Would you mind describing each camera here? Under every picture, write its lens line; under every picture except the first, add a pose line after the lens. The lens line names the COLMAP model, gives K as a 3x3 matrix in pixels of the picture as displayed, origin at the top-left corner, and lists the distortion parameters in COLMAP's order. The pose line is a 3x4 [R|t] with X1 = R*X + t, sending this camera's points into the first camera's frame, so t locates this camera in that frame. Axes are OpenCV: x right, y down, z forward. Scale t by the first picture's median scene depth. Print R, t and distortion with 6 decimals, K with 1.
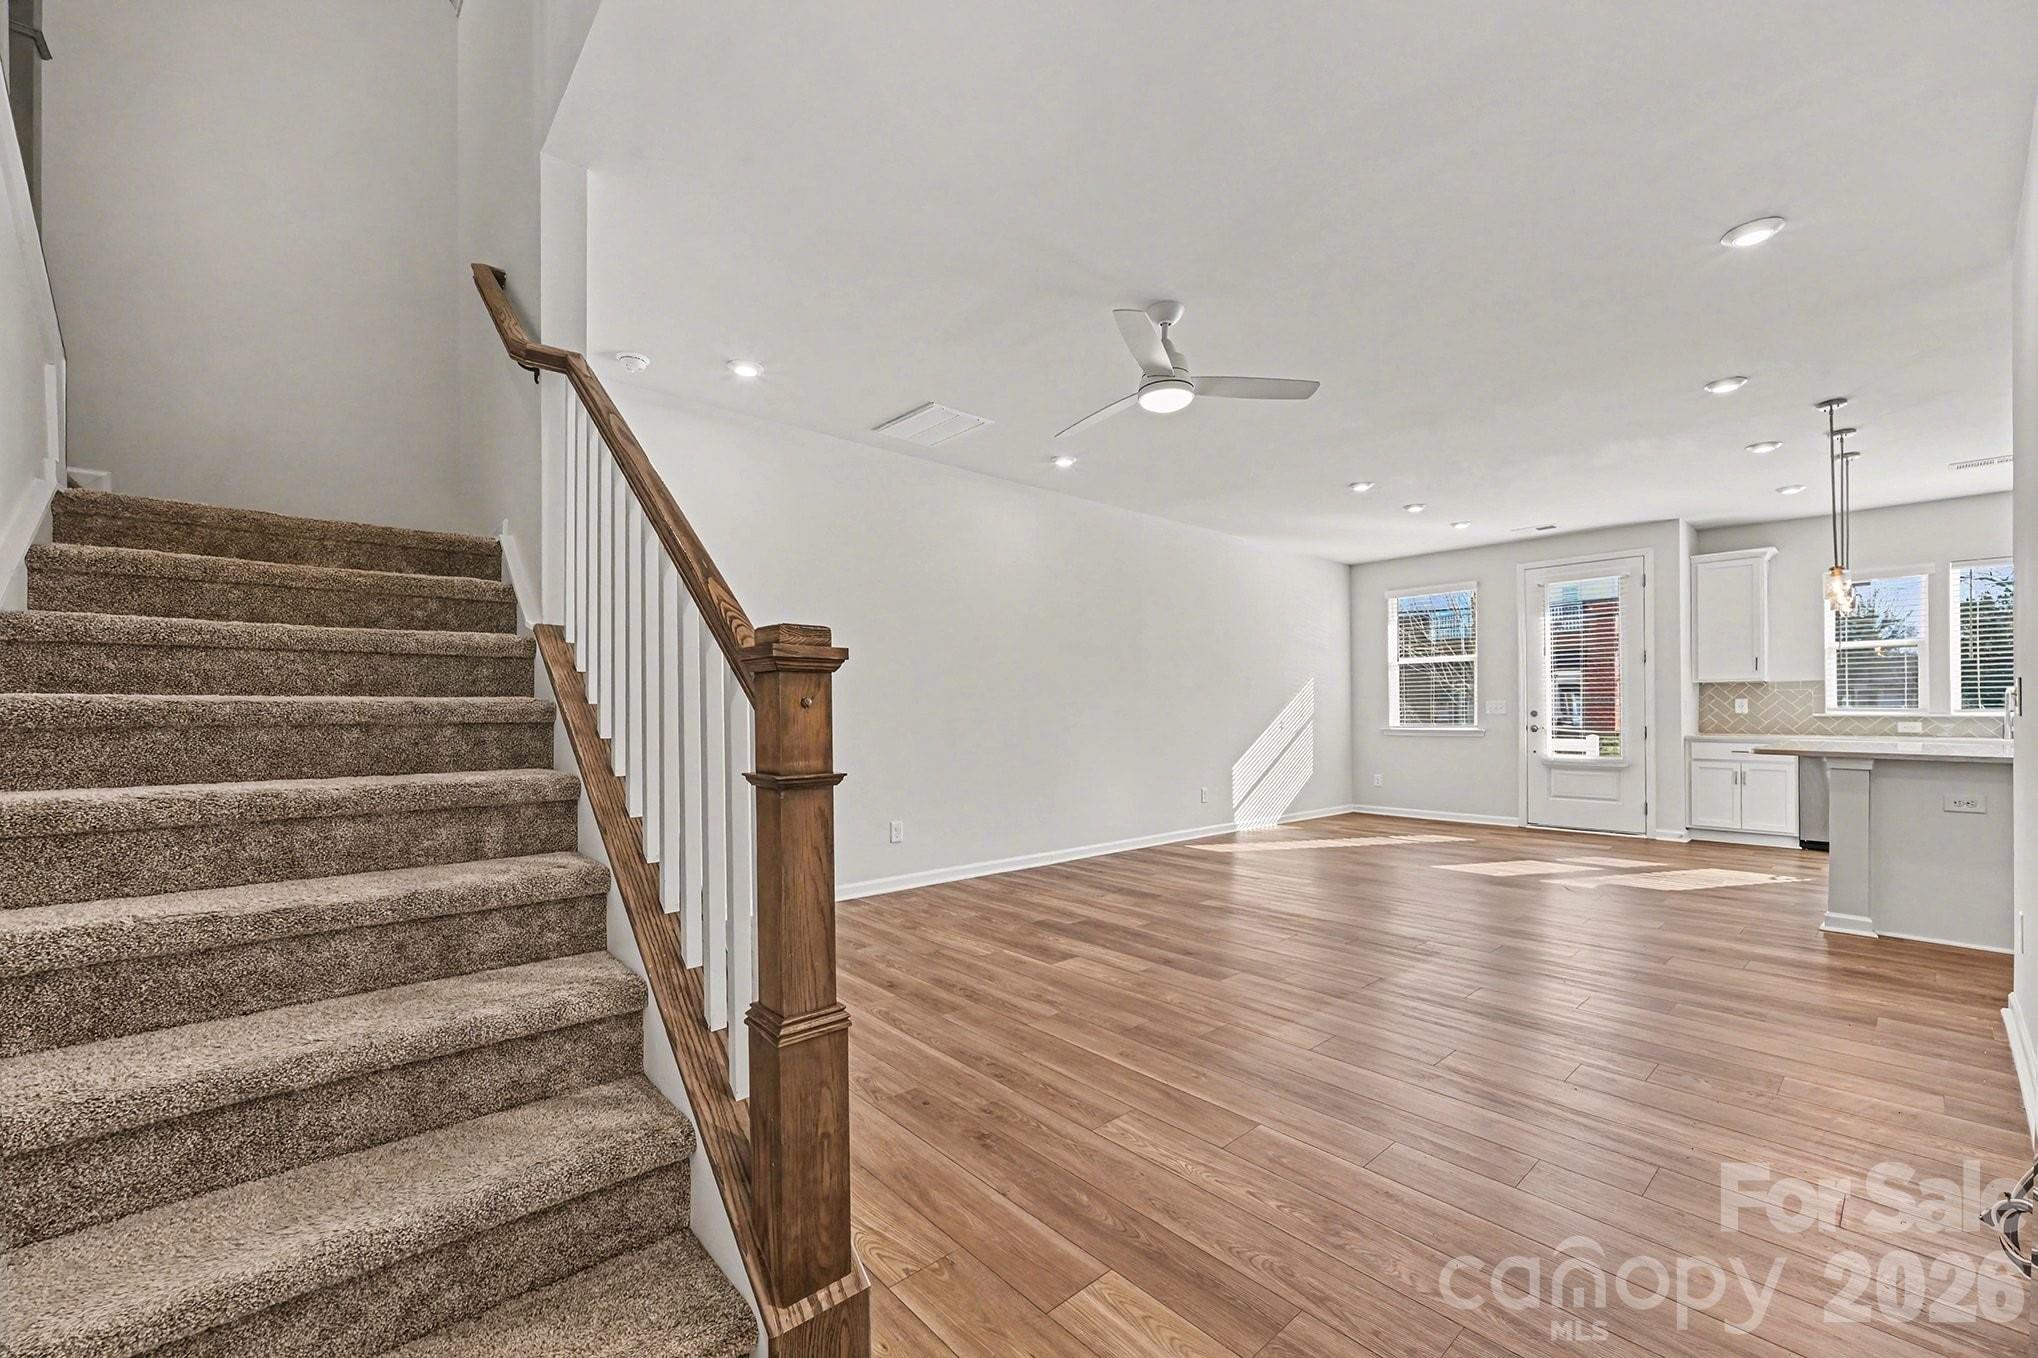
lens RADIAL K [[814.3, 0, 1009.7], [0, 814.3, 710.0], [0, 0, 1]] dist [-0.000533, -0.000363]
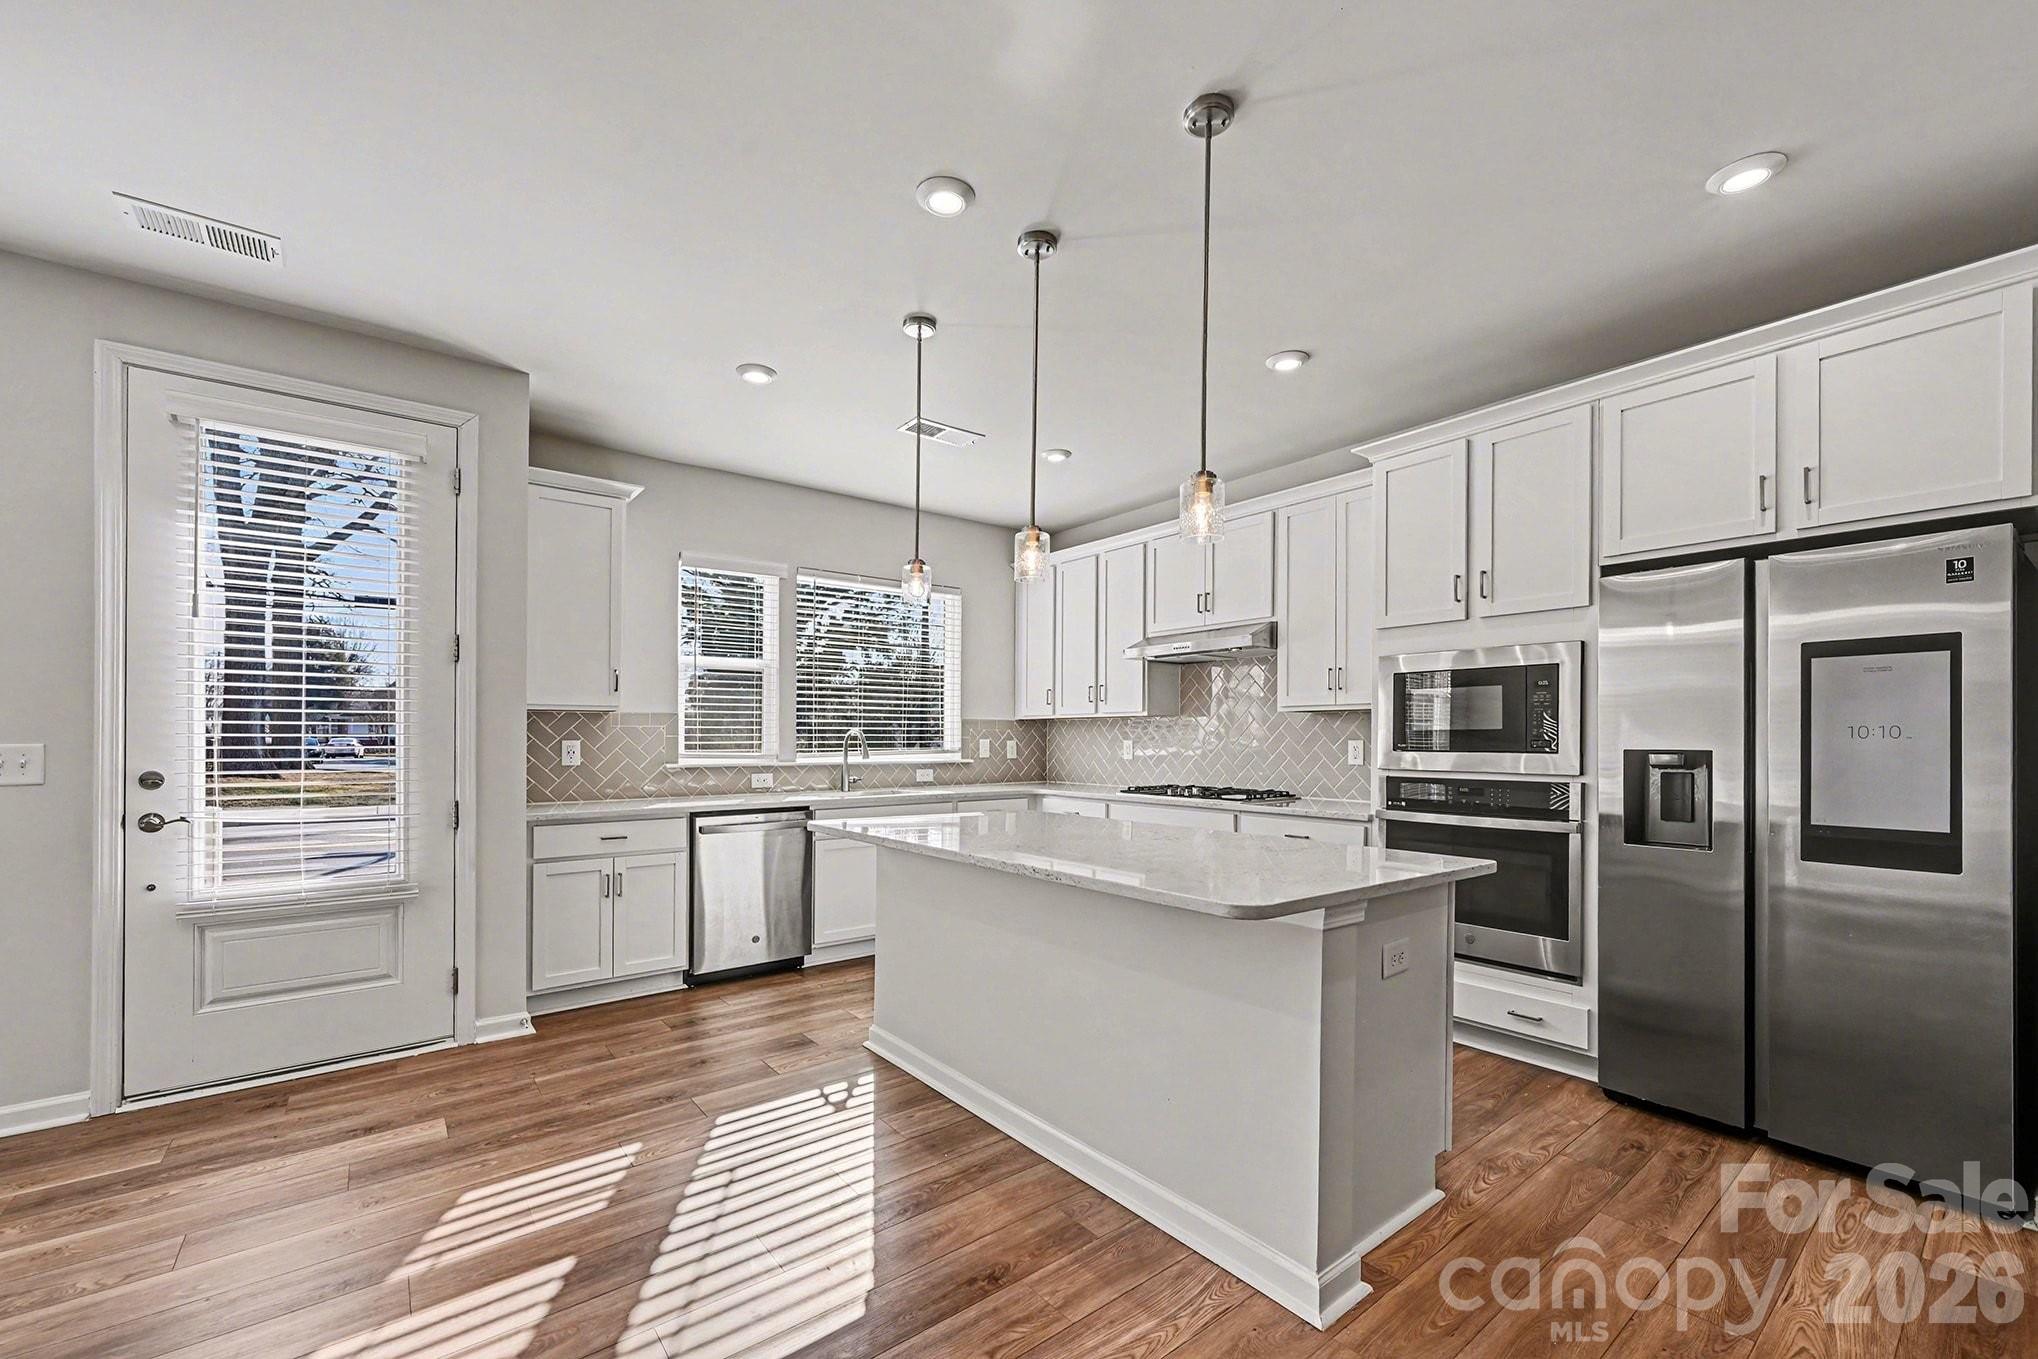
lens RADIAL K [[824.9, 0, 1019.7], [0, 824.9, 729.0], [0, 0, 1]] dist [-0.001723, 0.000052]
pose [[0.052386, 0.011621, 0.998559, 0.337246], [-0.001907, 0.999932, -0.011537, -0.015787], [-0.998625, -0.001300, 0.052405, 0.663983]]
